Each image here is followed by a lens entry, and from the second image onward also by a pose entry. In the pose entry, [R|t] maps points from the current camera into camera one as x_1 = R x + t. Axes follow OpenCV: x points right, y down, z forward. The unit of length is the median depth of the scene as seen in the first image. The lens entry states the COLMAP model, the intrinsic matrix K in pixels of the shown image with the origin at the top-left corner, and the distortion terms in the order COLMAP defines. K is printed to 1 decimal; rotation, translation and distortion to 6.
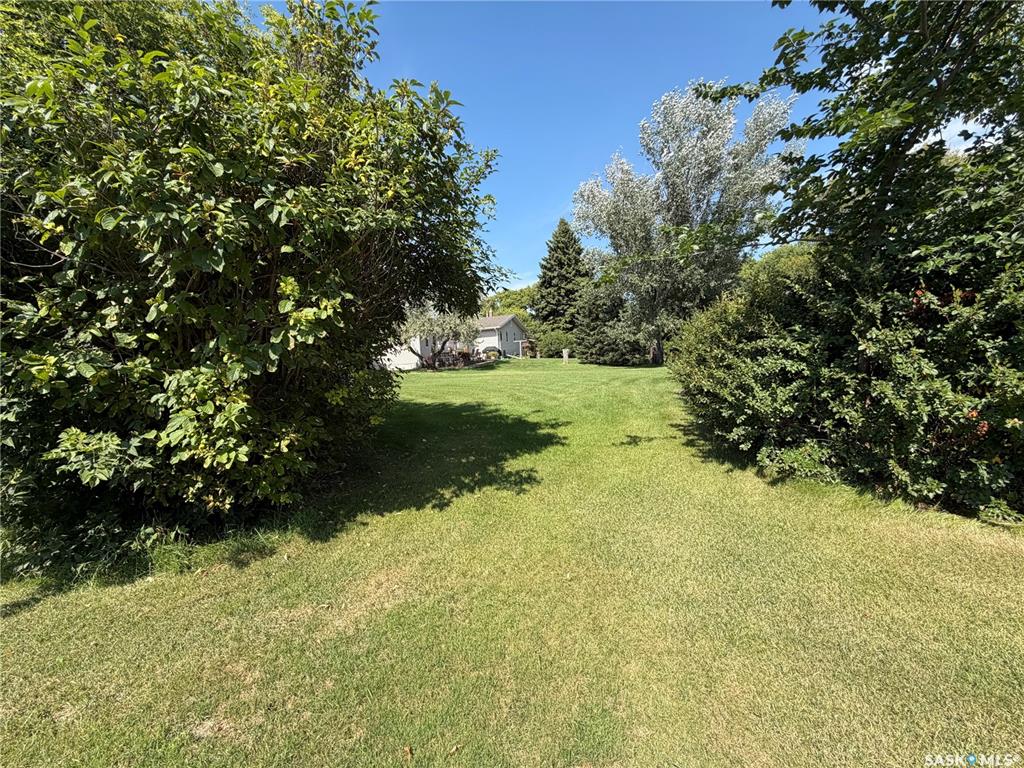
lens RADIAL K [[408.1, 0, 511.9], [0, 408.1, 384.8], [0, 0, 1]] dist [0.000448, 0.000237]
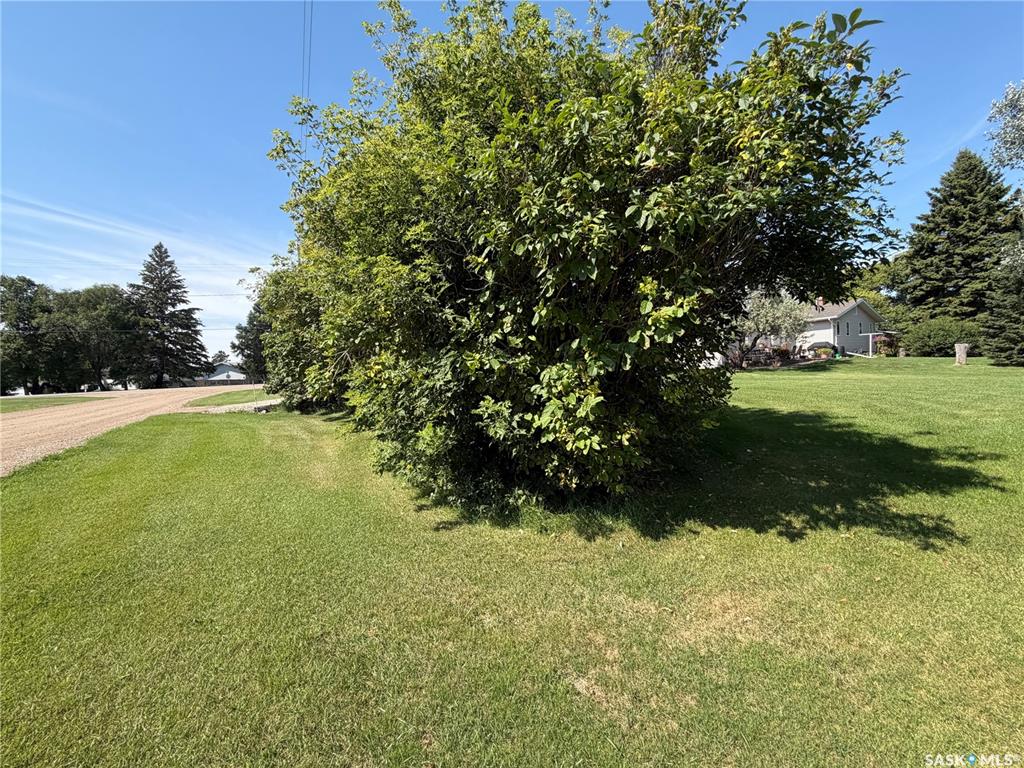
lens RADIAL K [[411.3, 0, 513.2], [0, 411.3, 384.4], [0, 0, 1]] dist [0.000841, 0.000122]
pose [[0.773860, 0.047560, -0.631568, -0.114723], [-0.045122, 0.998783, 0.019925, 0.000056], [0.631747, 0.013079, 0.775064, -0.004125]]
